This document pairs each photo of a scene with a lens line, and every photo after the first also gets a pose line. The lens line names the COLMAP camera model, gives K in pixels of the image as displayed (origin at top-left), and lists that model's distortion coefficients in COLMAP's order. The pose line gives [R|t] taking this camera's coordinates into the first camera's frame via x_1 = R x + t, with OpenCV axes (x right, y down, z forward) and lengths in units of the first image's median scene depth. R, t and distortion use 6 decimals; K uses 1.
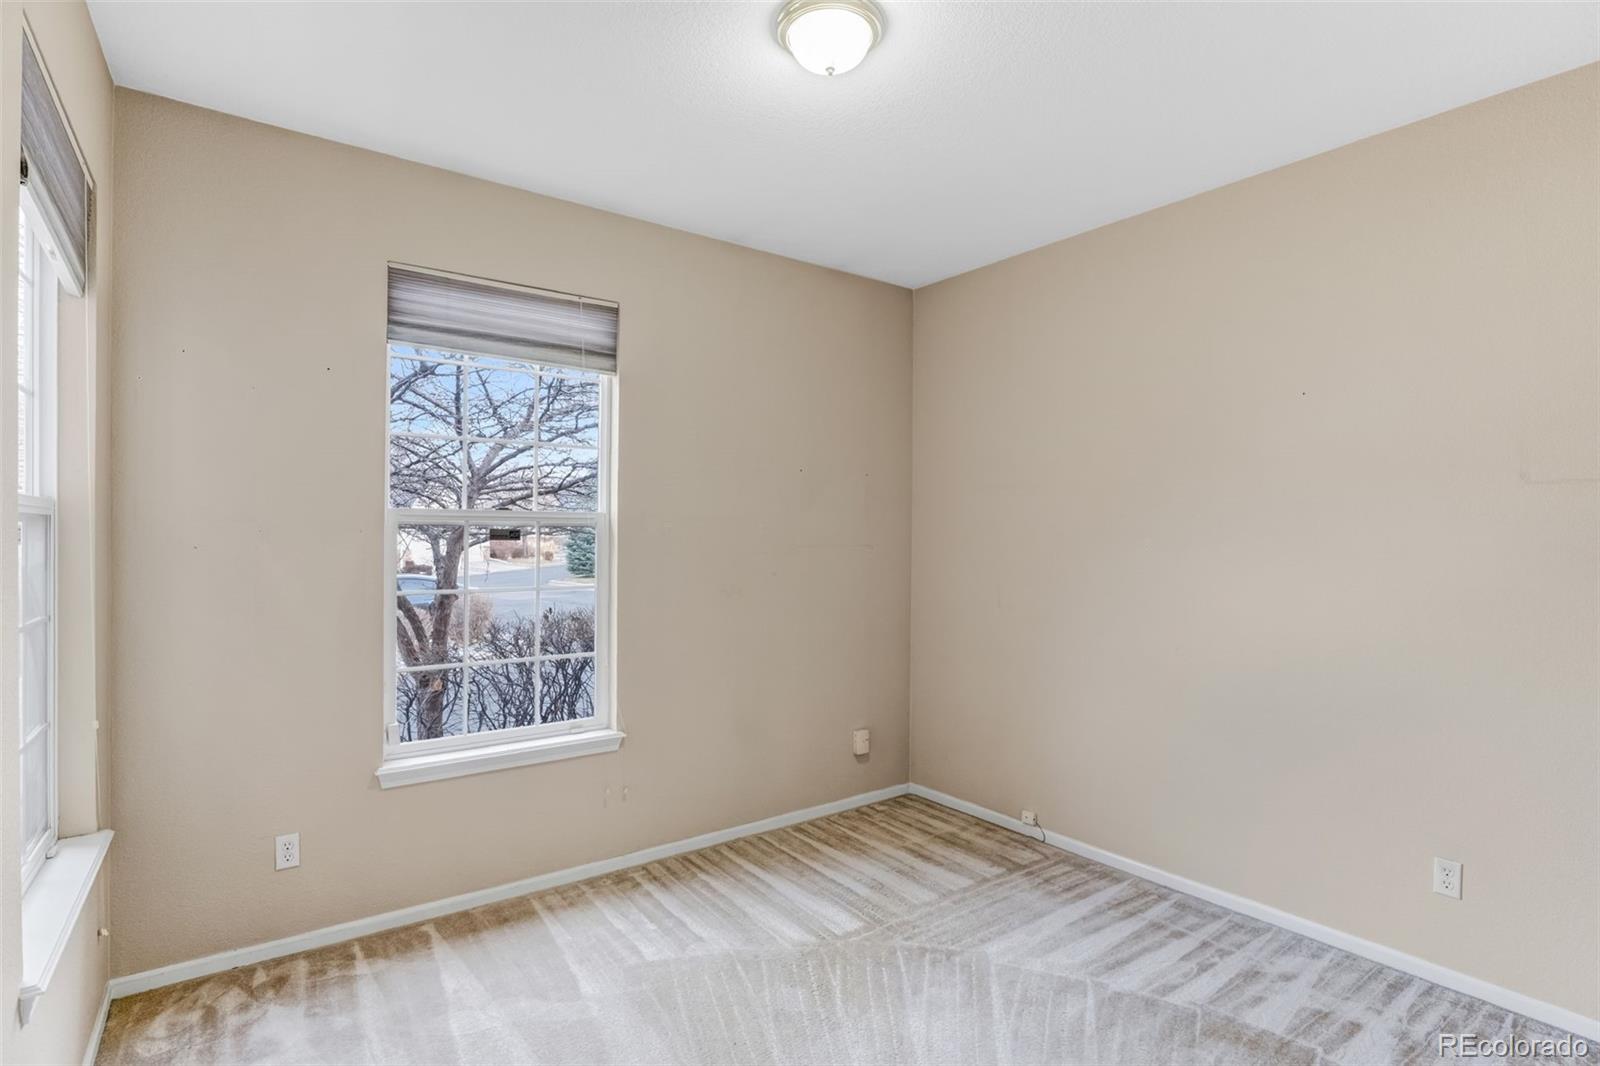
lens RADIAL K [[810.0, 0, 795.5], [0, 810.0, 536.9], [0, 0, 1]] dist [-0.010432, 0.000266]
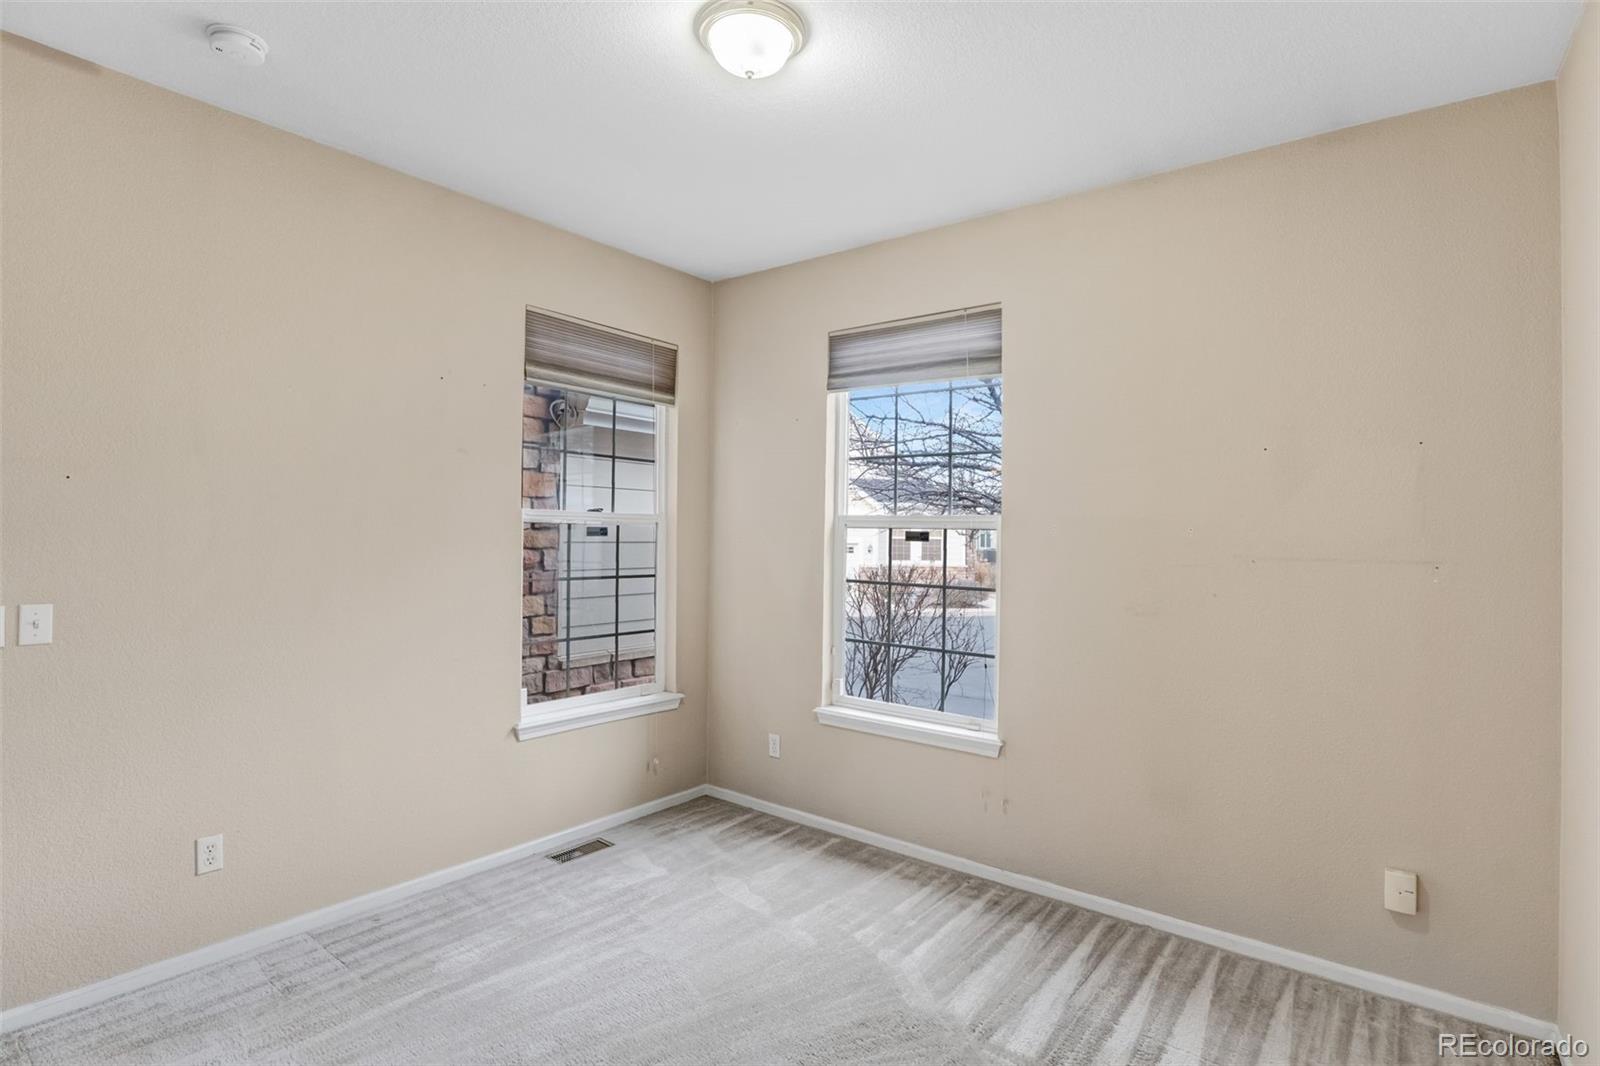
lens RADIAL K [[779.6, 0, 798.1], [0, 779.6, 534.7], [0, 0, 1]] dist [-0.000615, 0.000718]
pose [[0.287288, 0.000622, -0.957844, 0.657246], [-0.025029, 0.999663, -0.006858, 0.006507], [0.957517, 0.025945, 0.287207, 0.526900]]
